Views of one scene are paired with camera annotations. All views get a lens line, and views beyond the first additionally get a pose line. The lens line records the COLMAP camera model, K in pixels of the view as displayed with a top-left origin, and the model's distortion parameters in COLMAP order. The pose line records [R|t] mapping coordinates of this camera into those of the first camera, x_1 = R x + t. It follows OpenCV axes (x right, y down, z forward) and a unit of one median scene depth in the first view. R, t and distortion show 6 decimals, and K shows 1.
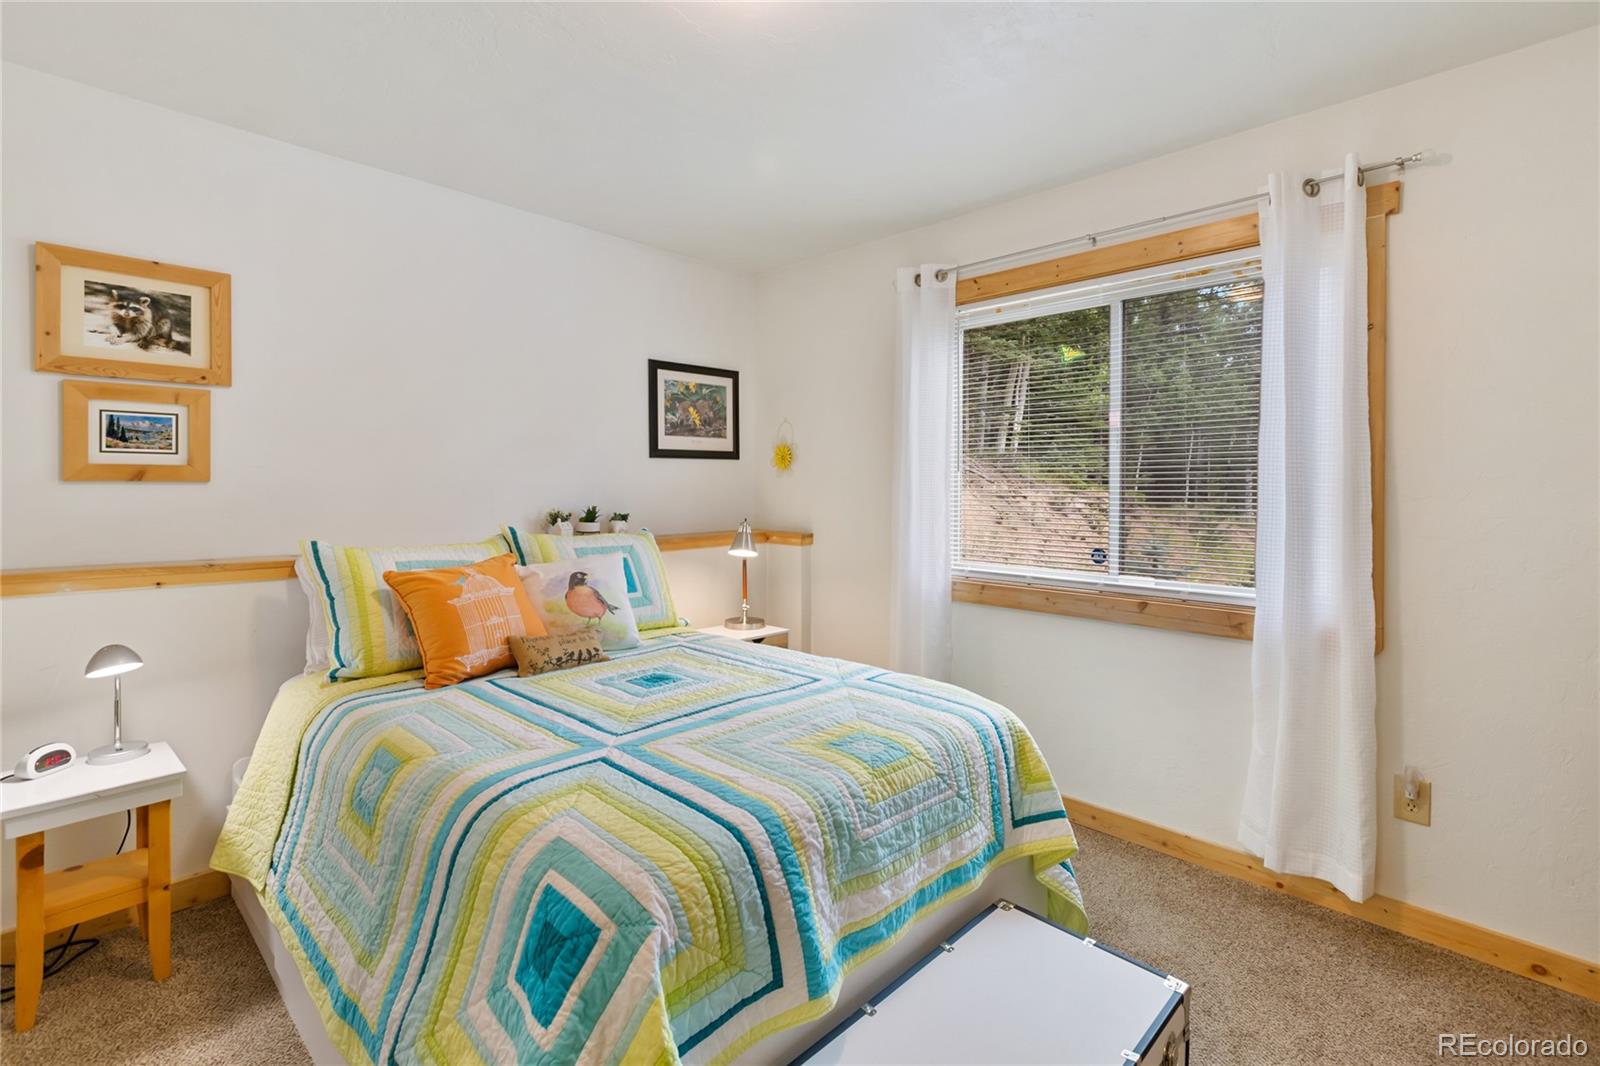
lens RADIAL K [[707.6, 0, 716.0], [0, 707.6, 502.2], [0, 0, 1]] dist [0.004376, -0.000951]
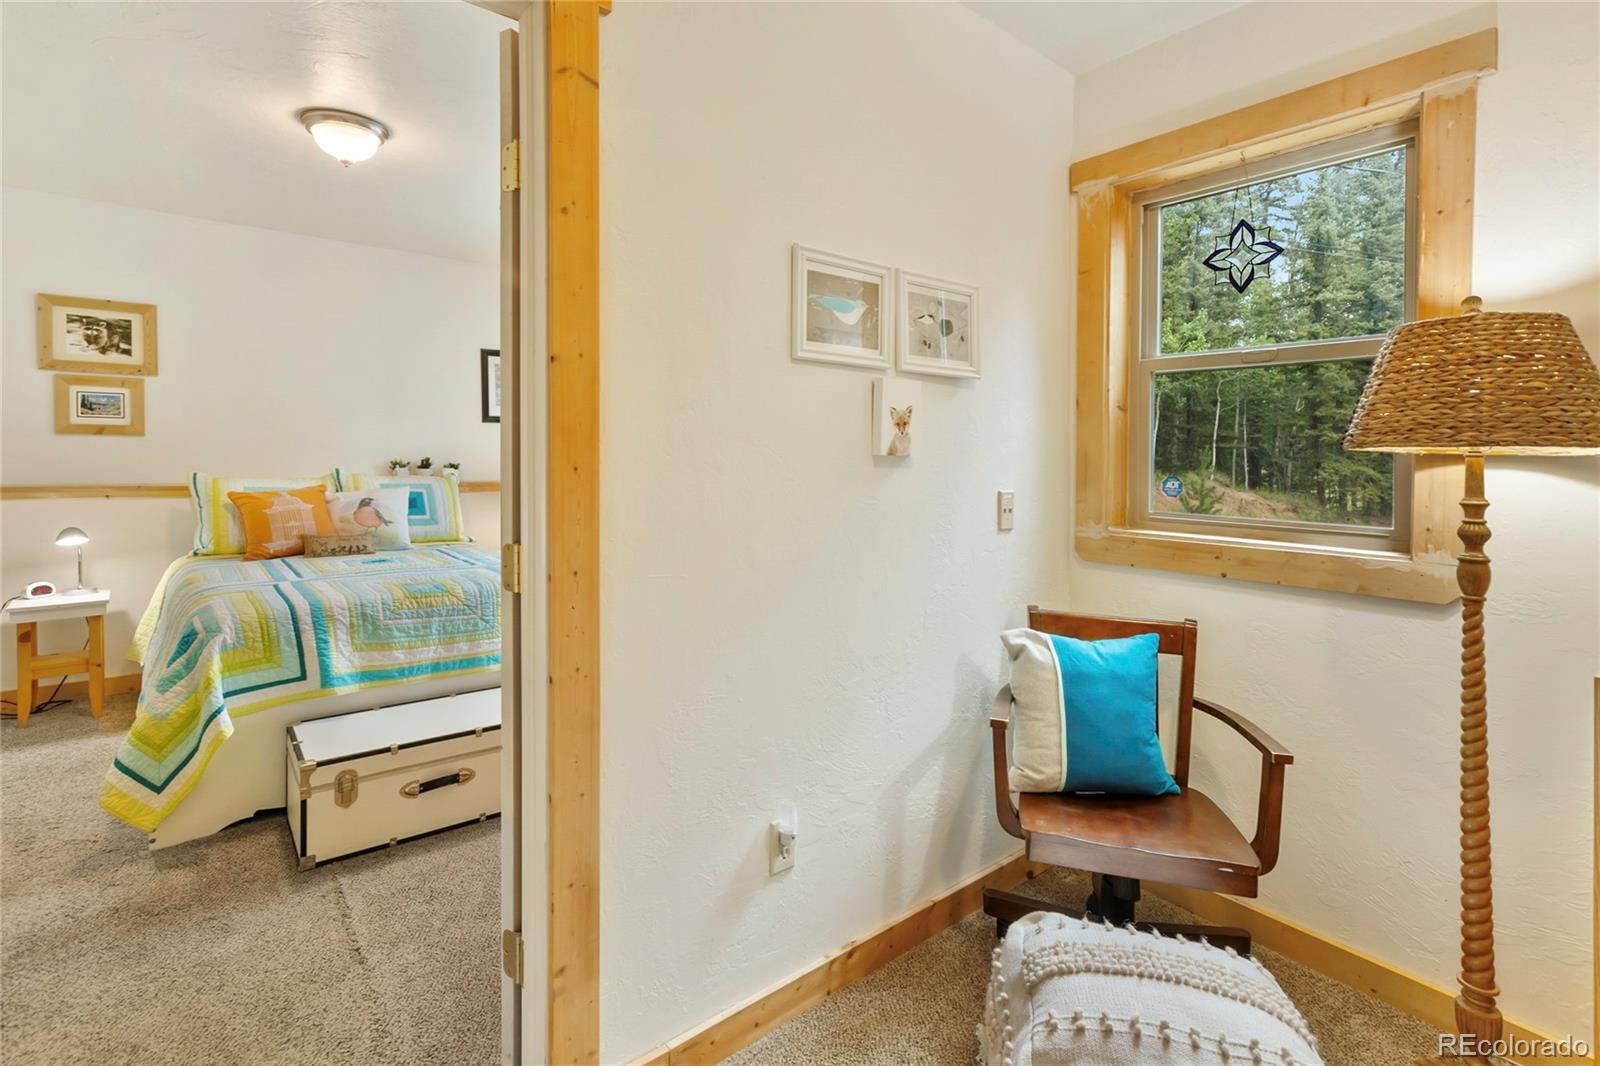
lens RADIAL K [[707.6, 0, 682.4], [0, 707.6, 487.7], [0, 0, 1]] dist [0.004376, -0.000951]
pose [[0.991168, 0.018520, -0.131312, 0.759250], [-0.014760, 0.999454, 0.029550, 0.024948], [0.131787, -0.027351, 0.990901, -0.465866]]
